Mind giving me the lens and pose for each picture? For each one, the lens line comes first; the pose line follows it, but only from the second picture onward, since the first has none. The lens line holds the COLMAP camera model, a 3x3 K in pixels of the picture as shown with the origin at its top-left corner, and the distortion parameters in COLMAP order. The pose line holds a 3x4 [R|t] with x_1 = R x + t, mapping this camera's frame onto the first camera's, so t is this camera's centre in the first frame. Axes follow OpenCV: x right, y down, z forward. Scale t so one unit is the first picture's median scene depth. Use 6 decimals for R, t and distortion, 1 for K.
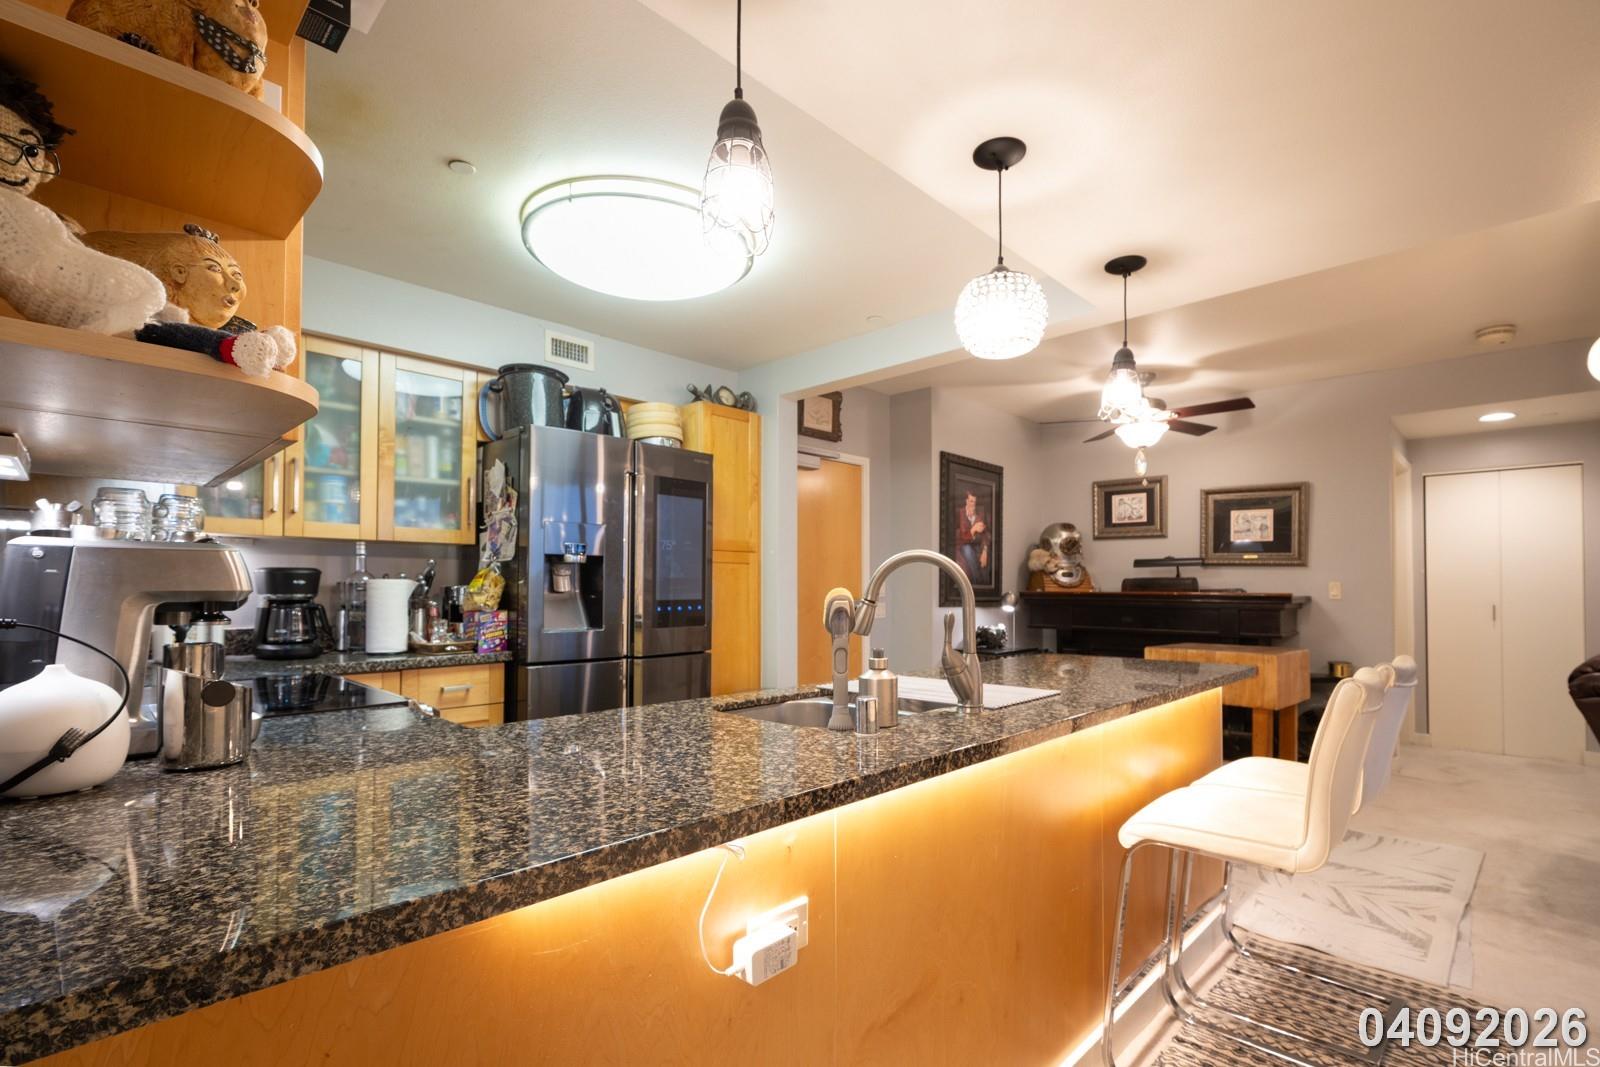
lens RADIAL K [[737.2, 0, 829.7], [0, 737.2, 579.4], [0, 0, 1]] dist [-0.003804, -0.000237]
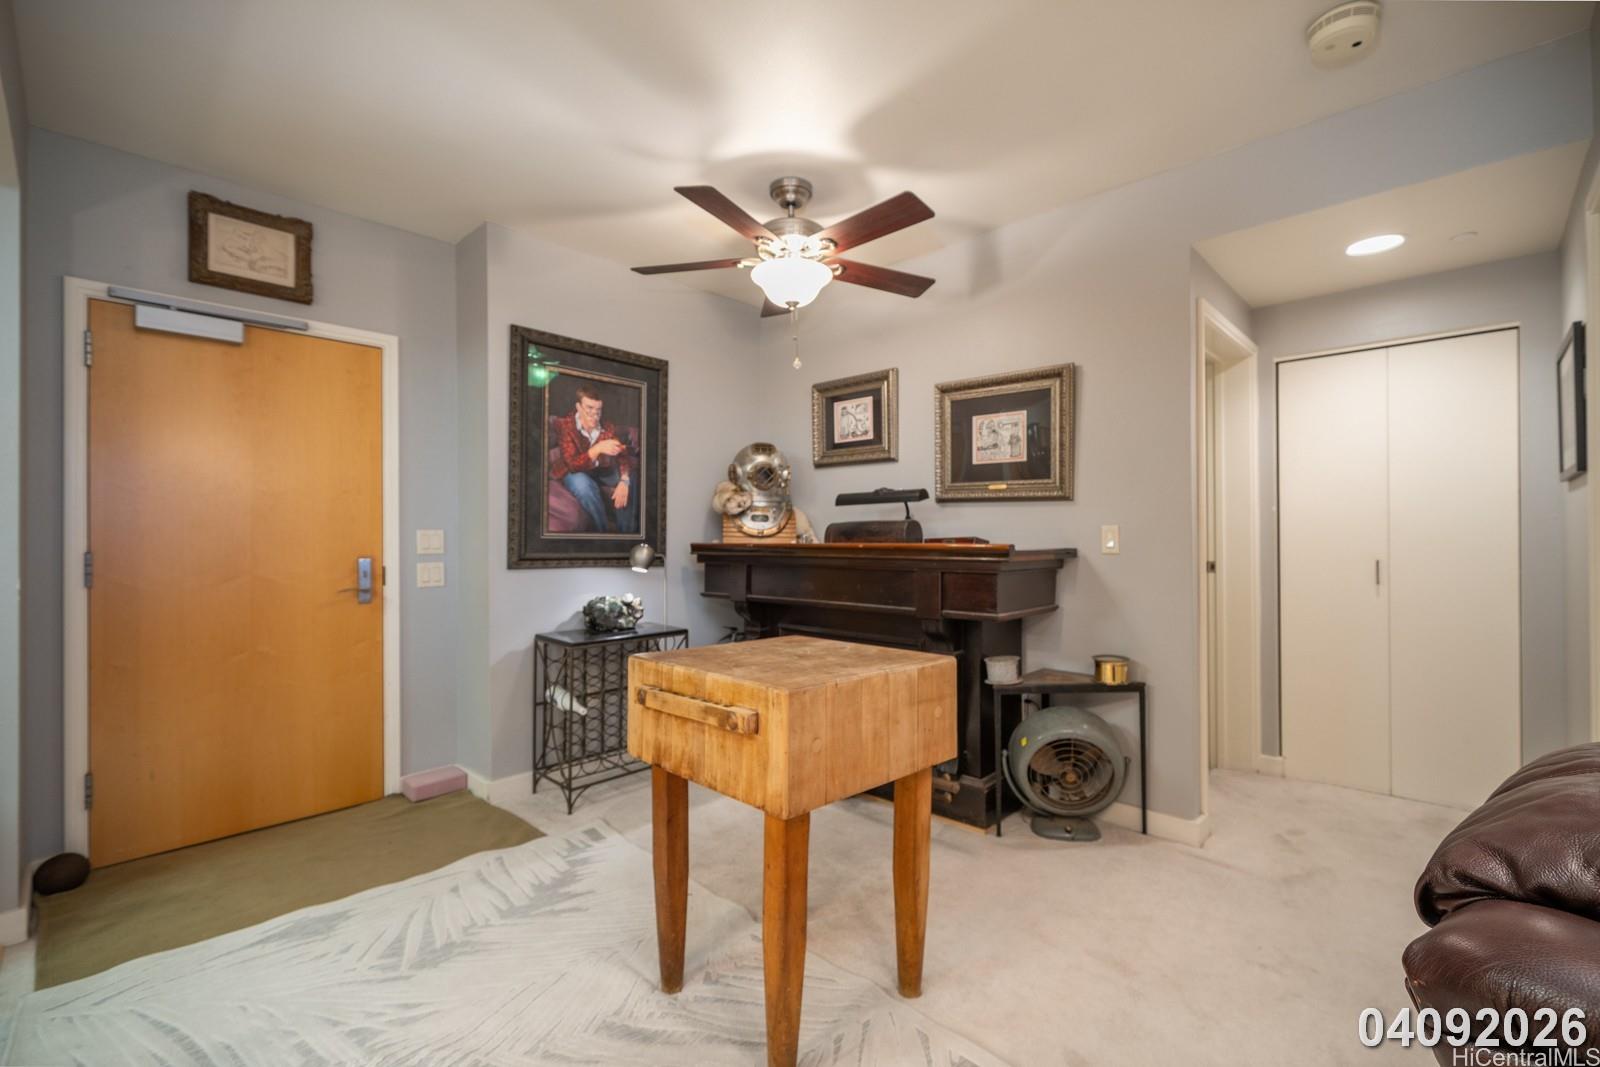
lens RADIAL K [[714.7, 0, 799.9], [0, 714.7, 543.6], [0, 0, 1]] dist [-0.002613, 0.000371]
pose [[0.999972, -0.007393, 0.001468, 0.381537], [0.007366, 0.999822, 0.017344, 0.005935], [-0.001596, -0.017332, 0.999849, 0.363273]]
